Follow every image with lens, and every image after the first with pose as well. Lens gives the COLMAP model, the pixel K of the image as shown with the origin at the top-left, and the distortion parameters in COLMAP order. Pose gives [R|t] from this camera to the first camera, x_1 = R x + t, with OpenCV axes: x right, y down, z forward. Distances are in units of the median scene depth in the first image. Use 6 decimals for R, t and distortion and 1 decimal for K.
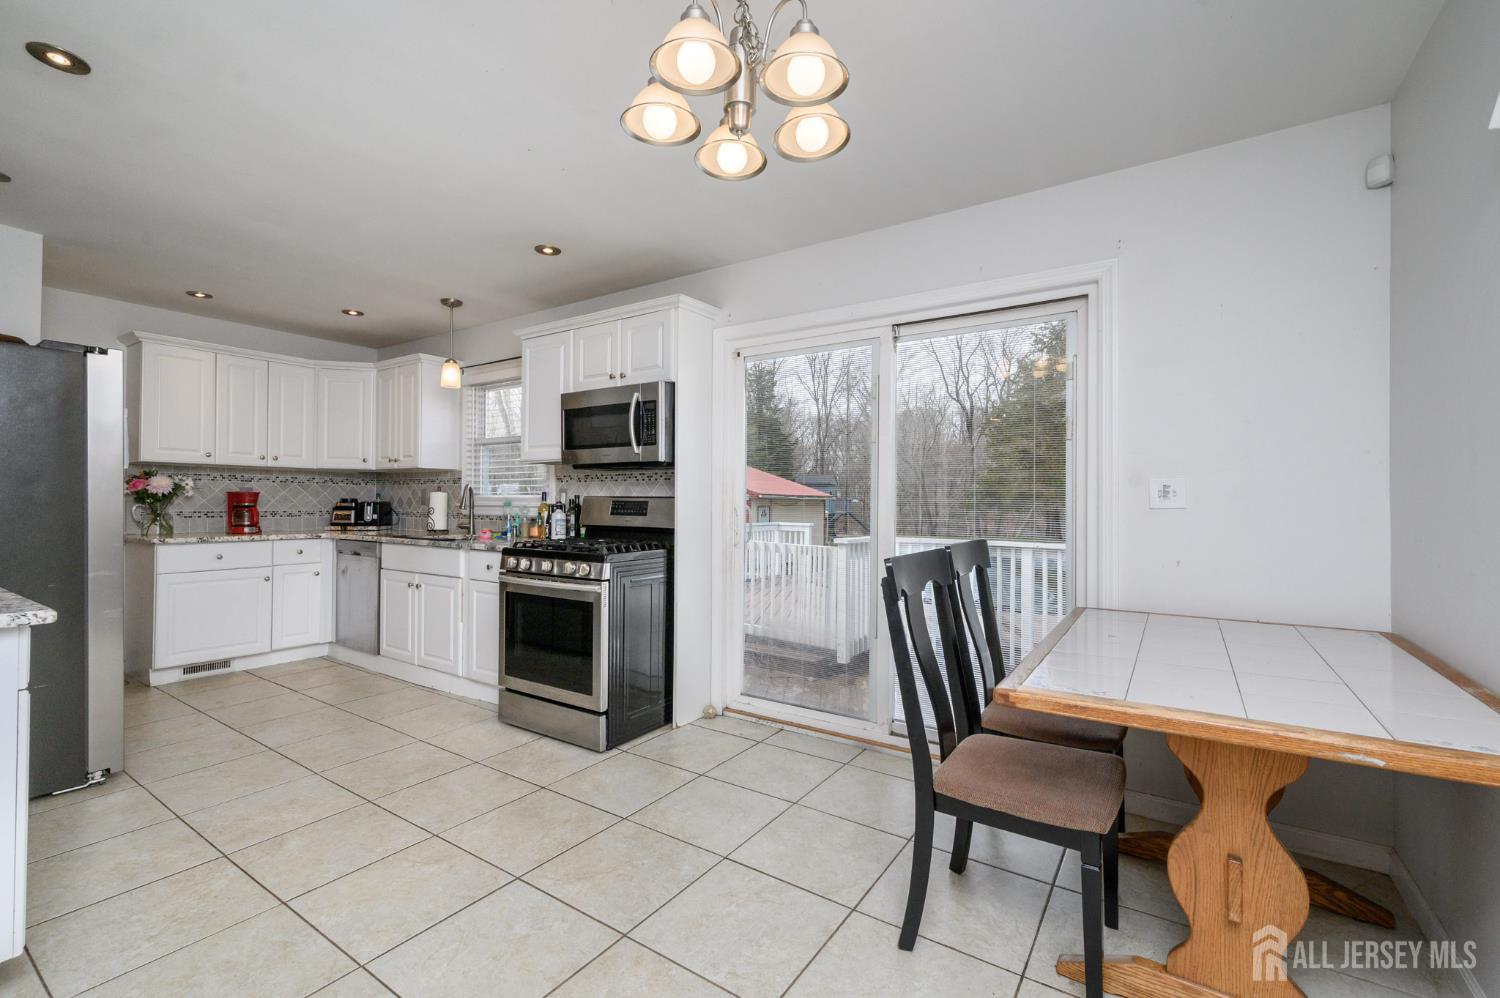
lens RADIAL K [[651.2, 0, 743.8], [0, 651.2, 496.7], [0, 0, 1]] dist [0.000227, -0.000127]
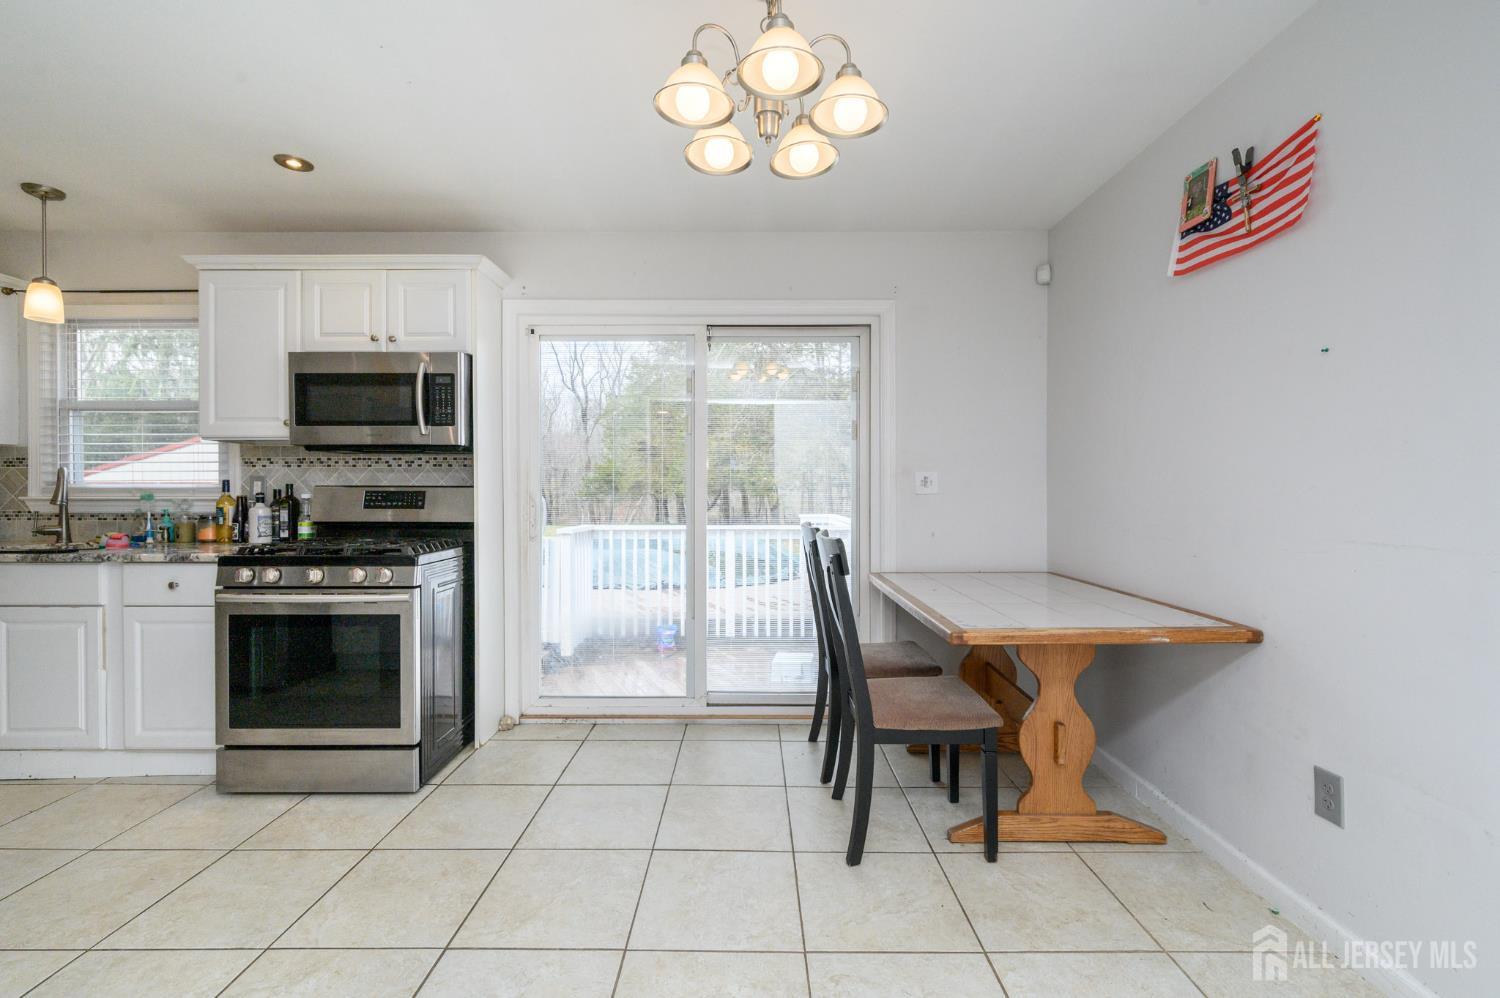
lens RADIAL K [[652.6, 0, 748.1], [0, 652.6, 495.0], [0, 0, 1]] dist [-0.000244, -0.000327]
pose [[0.827624, -0.009795, 0.561198, -0.276663], [0.001193, 0.999876, 0.015692, -0.001092], [-0.561282, -0.012317, 0.827533, 0.061217]]
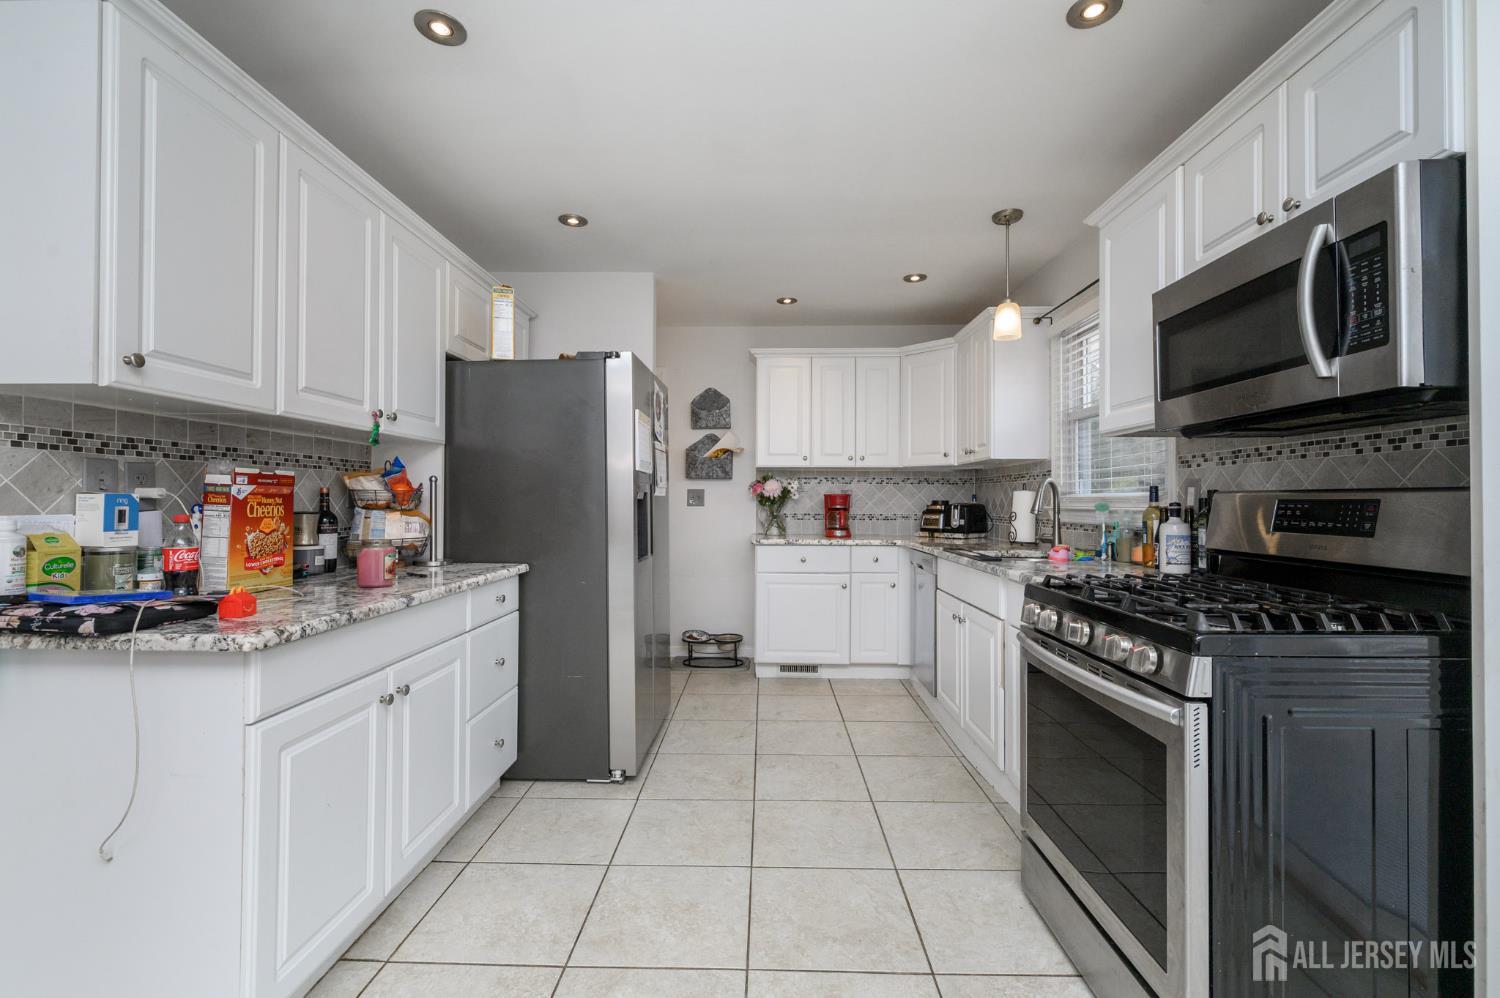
lens RADIAL K [[651.2, 0, 743.8], [0, 651.2, 496.7], [0, 0, 1]] dist [0.000227, -0.000127]
pose [[0.536462, -0.011937, -0.843840, -0.020896], [0.007473, 0.999928, -0.009394, 0.005786], [0.843891, -0.001267, 0.536512, 0.466048]]
